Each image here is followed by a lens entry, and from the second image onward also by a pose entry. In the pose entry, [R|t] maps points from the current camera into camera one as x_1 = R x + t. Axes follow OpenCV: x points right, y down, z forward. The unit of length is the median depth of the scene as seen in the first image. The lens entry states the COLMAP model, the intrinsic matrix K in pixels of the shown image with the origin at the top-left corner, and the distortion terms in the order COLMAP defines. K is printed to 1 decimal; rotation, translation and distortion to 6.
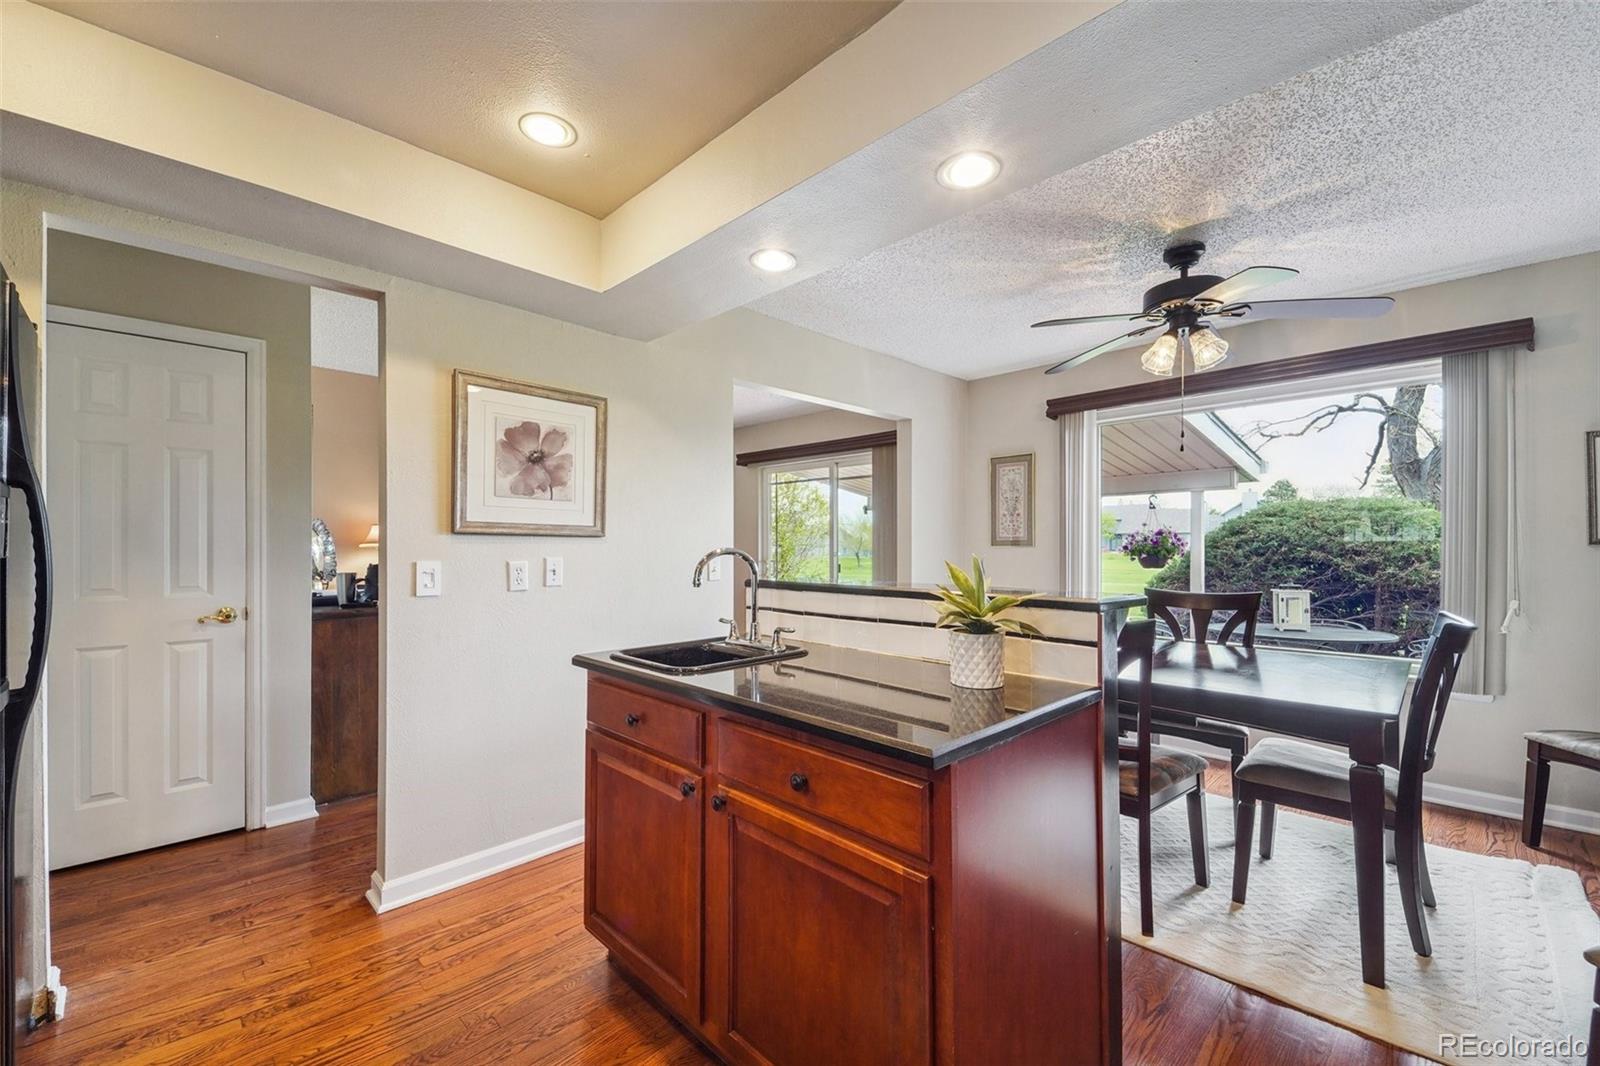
lens RADIAL K [[646.8, 0, 796.0], [0, 646.8, 539.6], [0, 0, 1]] dist [0.022303, -0.006911]
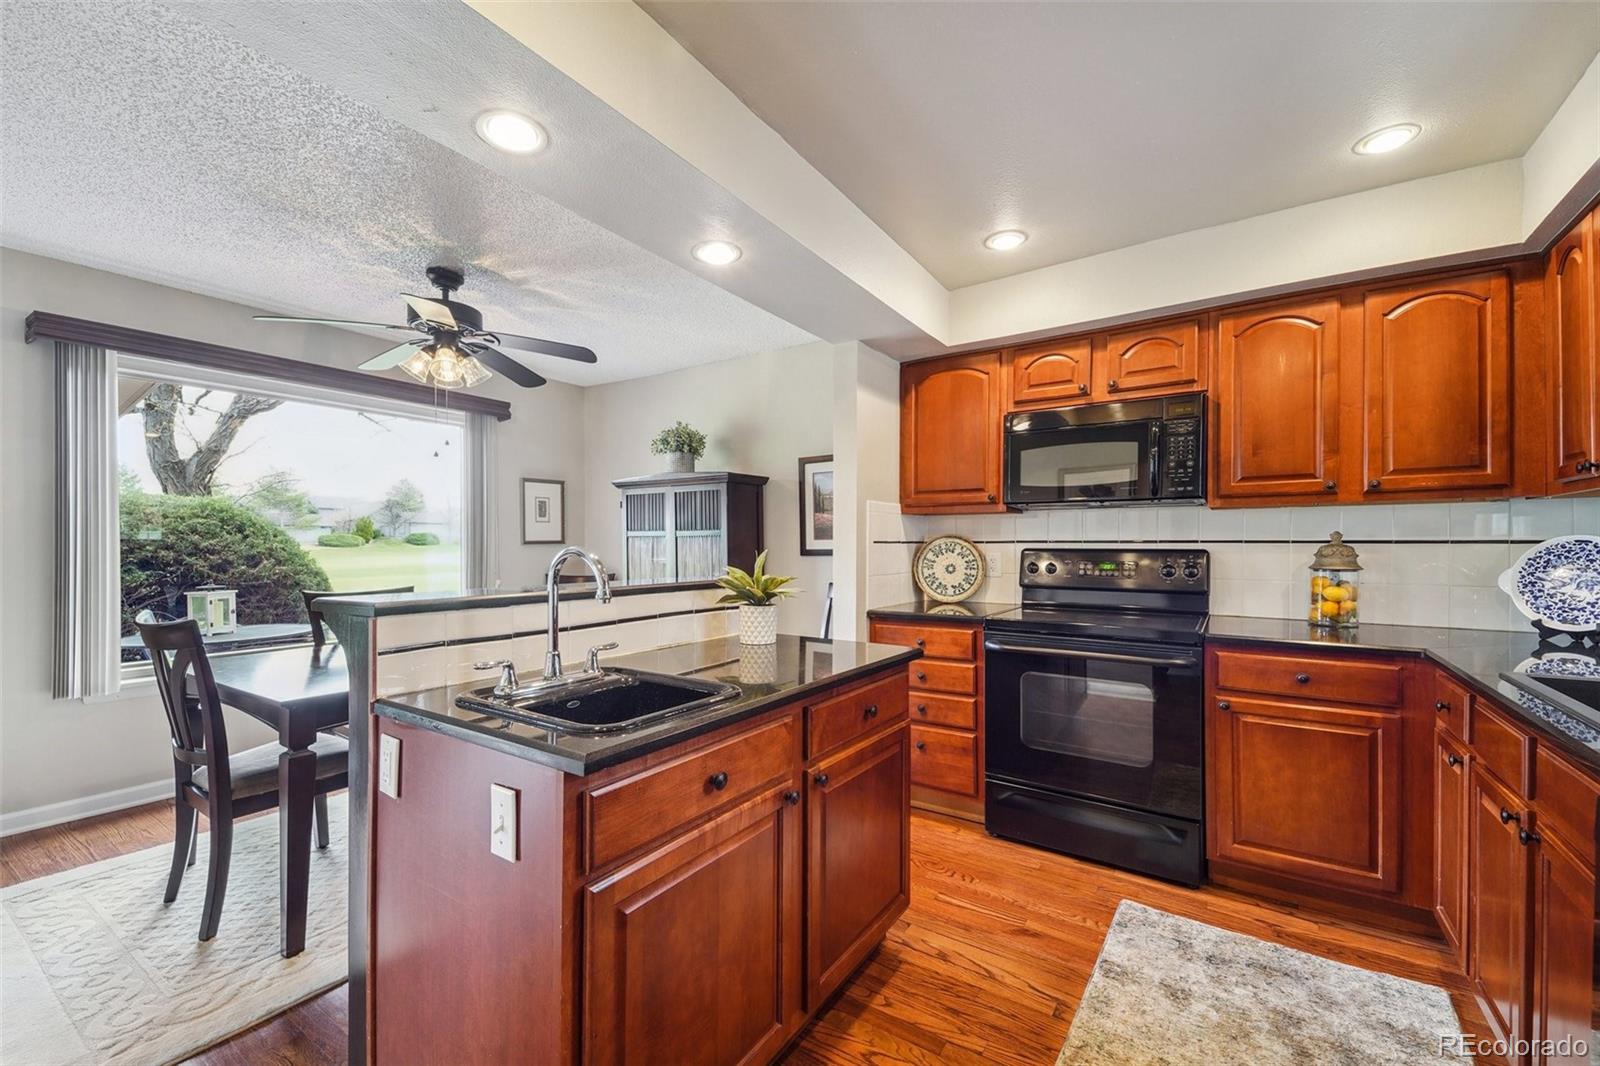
lens RADIAL K [[646.8, 0, 796.7], [0, 646.8, 538.3], [0, 0, 1]] dist [0.022303, -0.006911]
pose [[-0.215936, 0.007022, 0.976382, -0.522803], [-0.004882, 0.999954, -0.008272, 0.005942], [-0.976395, -0.006553, -0.215891, 0.576649]]
